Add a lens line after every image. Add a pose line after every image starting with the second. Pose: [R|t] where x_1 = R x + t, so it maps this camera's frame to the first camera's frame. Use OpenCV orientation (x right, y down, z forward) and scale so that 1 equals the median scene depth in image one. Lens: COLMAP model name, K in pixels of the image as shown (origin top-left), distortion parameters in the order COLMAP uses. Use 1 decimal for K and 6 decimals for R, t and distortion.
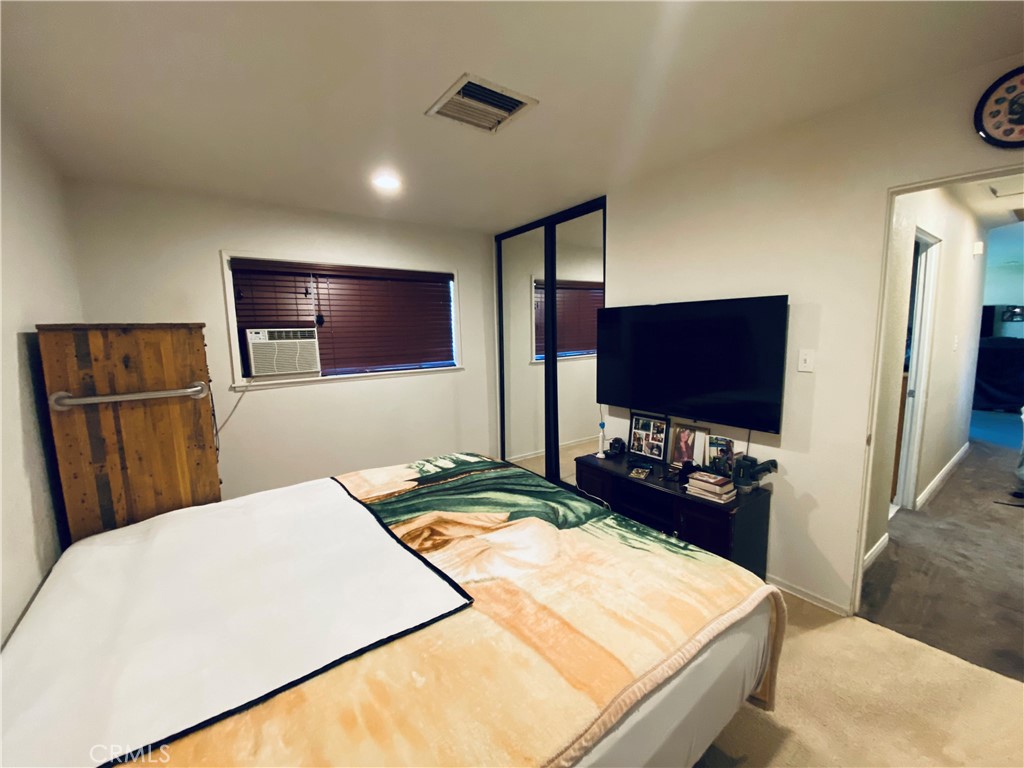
lens RADIAL K [[424.1, 0, 512.0], [0, 424.1, 384.0], [0, 0, 1]] dist [-0.000680, -0.000088]
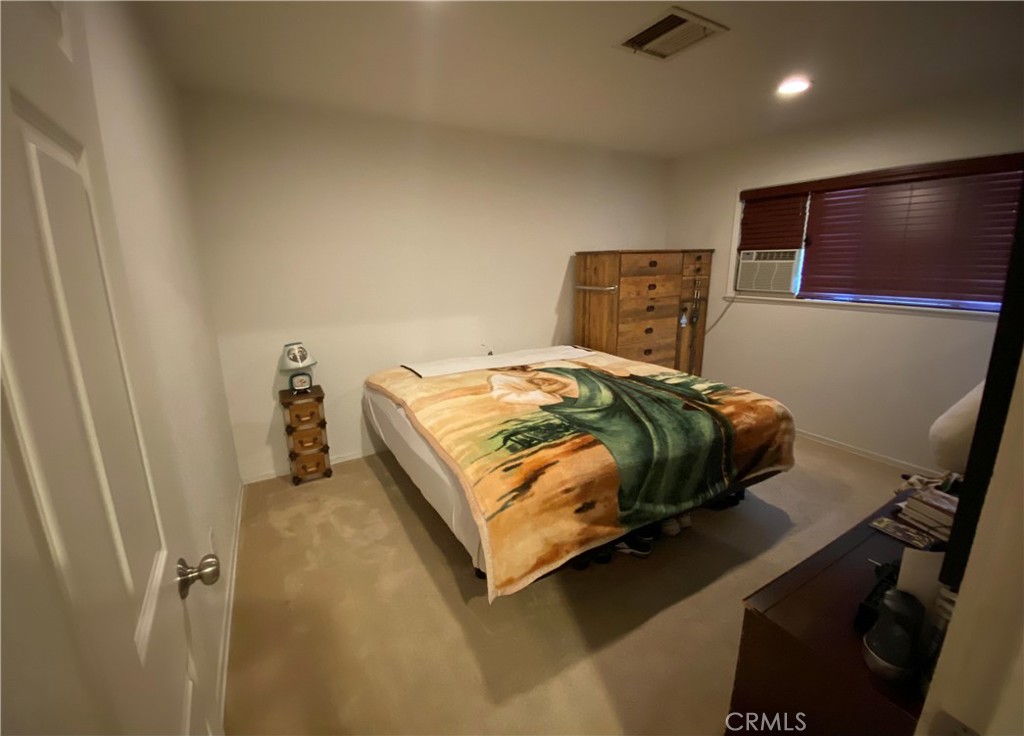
lens RADIAL K [[433.5, 0, 512.0], [0, 433.5, 368.0], [0, 0, 1]] dist [-0.002317, -0.000392]
pose [[-0.120655, 0.261928, -0.957516, 1.221254], [-0.106774, 0.955542, 0.274842, -0.132050], [0.986935, 0.135399, -0.087324, 0.841249]]
